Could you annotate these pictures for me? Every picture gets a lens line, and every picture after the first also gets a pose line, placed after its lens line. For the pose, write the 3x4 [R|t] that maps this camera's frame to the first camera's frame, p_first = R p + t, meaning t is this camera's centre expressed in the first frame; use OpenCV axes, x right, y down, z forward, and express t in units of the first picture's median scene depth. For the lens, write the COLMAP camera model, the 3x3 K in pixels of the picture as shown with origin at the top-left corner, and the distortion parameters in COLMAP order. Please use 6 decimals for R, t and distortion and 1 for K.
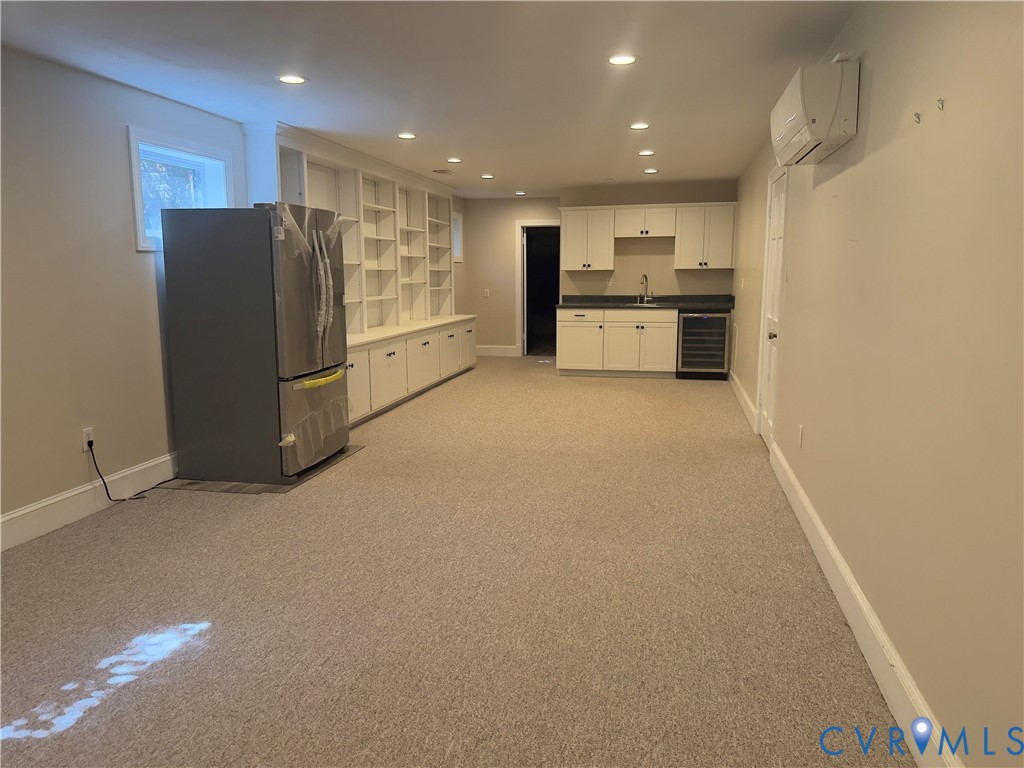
lens RADIAL K [[730.1, 0, 498.6], [0, 730.1, 386.9], [0, 0, 1]] dist [0.107485, -0.166745]
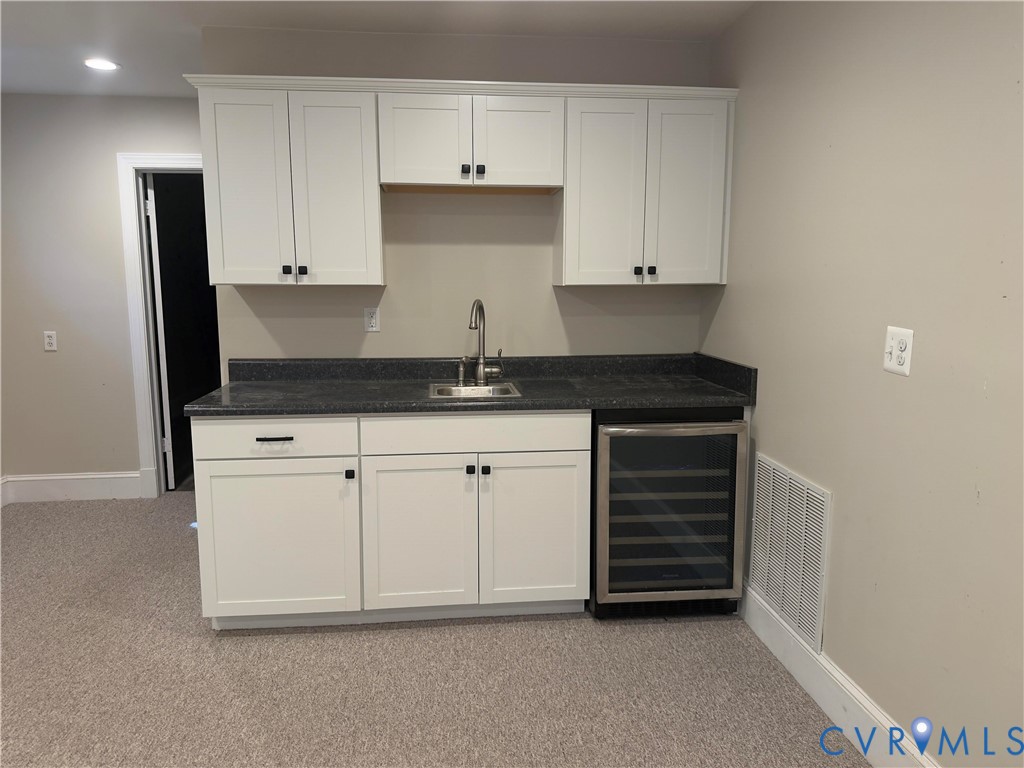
lens RADIAL K [[707.8, 0, 518.8], [0, 707.8, 387.3], [0, 0, 1]] dist [0.000837, -0.030410]
pose [[0.942392, -0.043314, 0.331695, 0.109744], [0.046964, 0.998892, -0.002995, -0.112859], [-0.331198, 0.018400, 0.943382, 0.701052]]
